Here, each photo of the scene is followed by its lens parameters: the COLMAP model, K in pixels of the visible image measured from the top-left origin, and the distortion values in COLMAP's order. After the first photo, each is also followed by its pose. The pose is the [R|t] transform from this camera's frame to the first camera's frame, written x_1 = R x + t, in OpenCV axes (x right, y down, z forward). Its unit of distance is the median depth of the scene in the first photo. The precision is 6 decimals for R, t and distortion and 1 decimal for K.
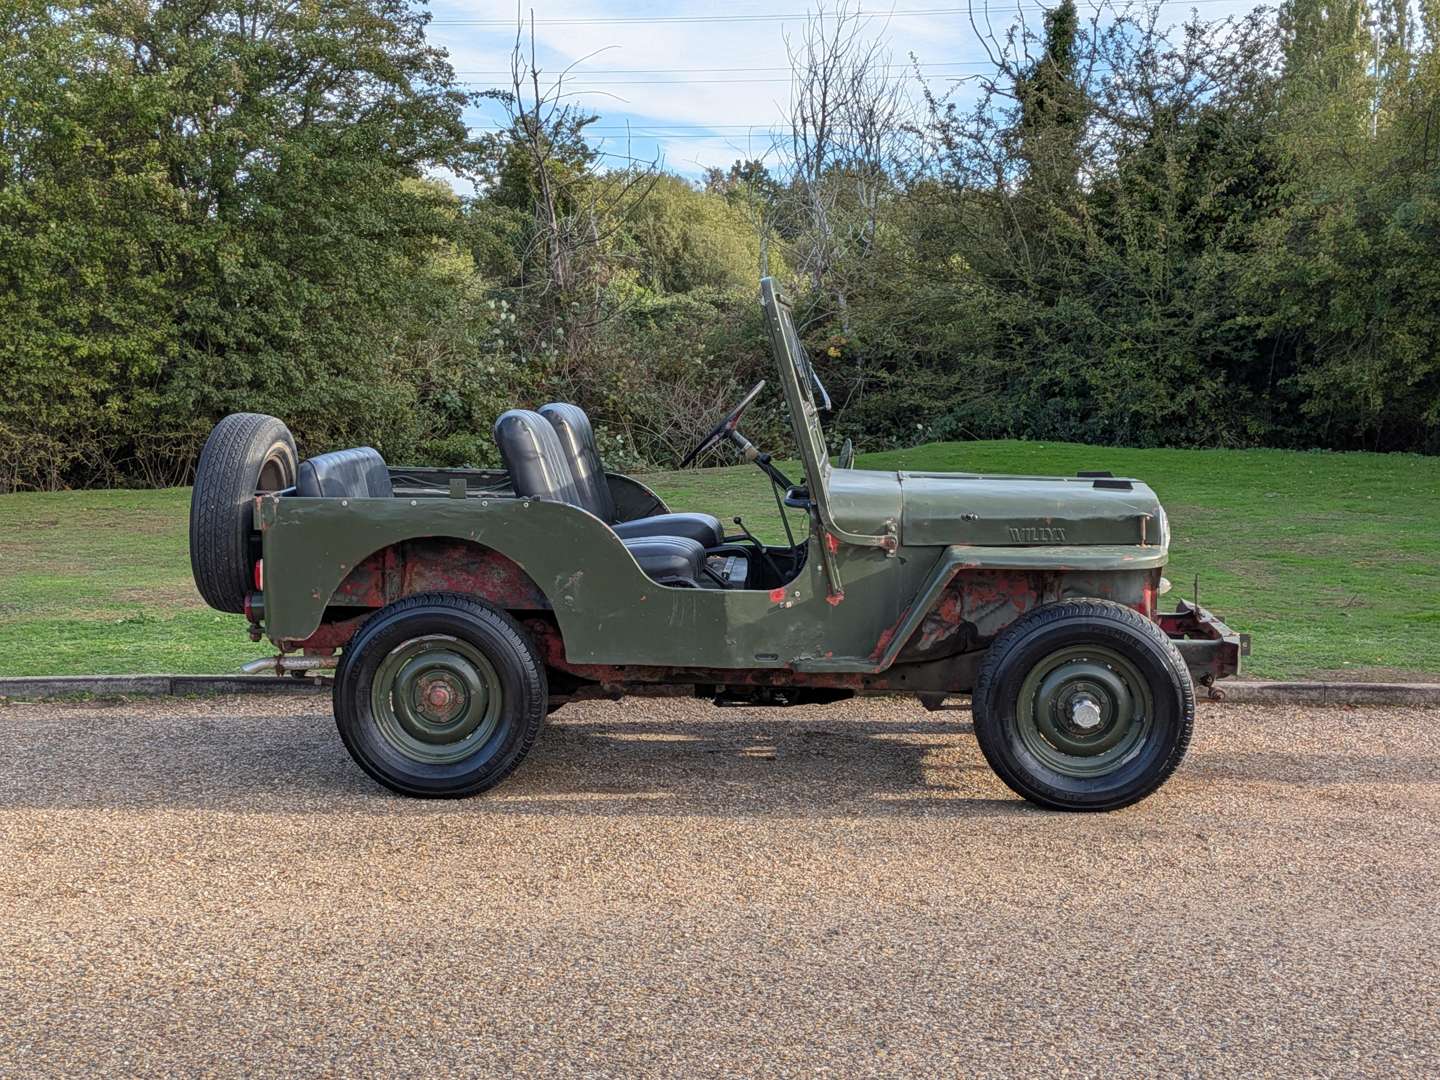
lens RADIAL K [[2075.4, 0, 720.0], [0, 2075.4, 540.0], [0, 0, 1]] dist [0.114427, -0.130104]
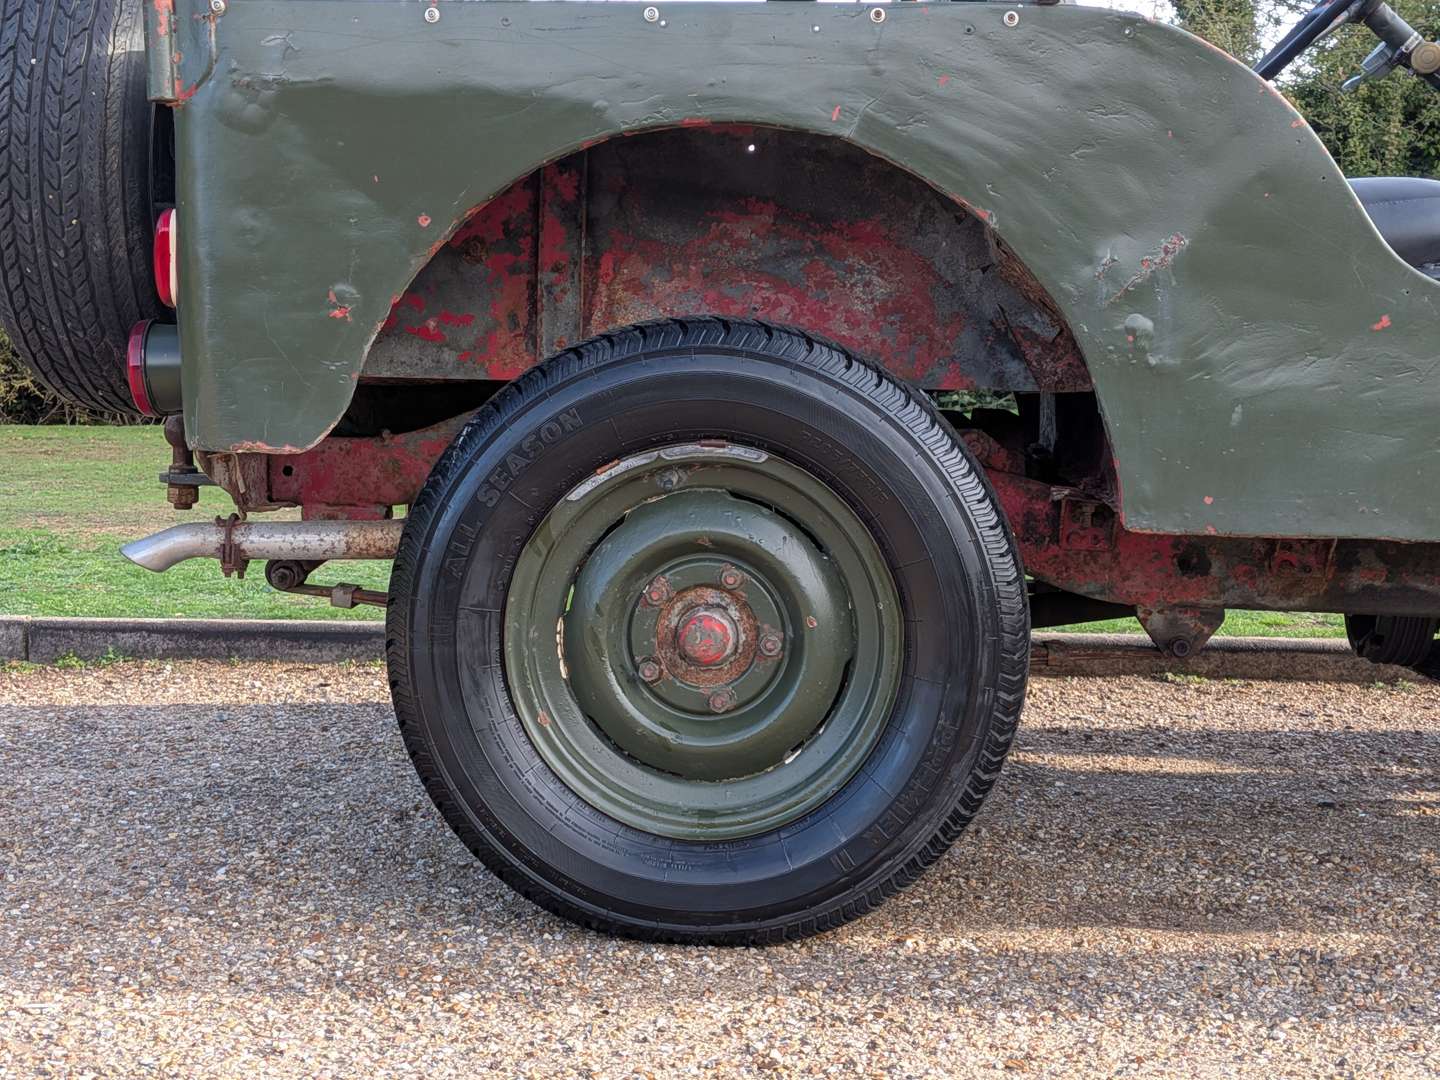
lens RADIAL K [[2075.4, 0, 720.0], [0, 2075.4, 540.0], [0, 0, 1]] dist [0.114427, -0.130104]
pose [[0.999910, 0.011268, -0.007326, -0.129594], [-0.011337, 0.999891, -0.009437, 0.062716], [0.007219, 0.009520, 0.999929, 0.664789]]
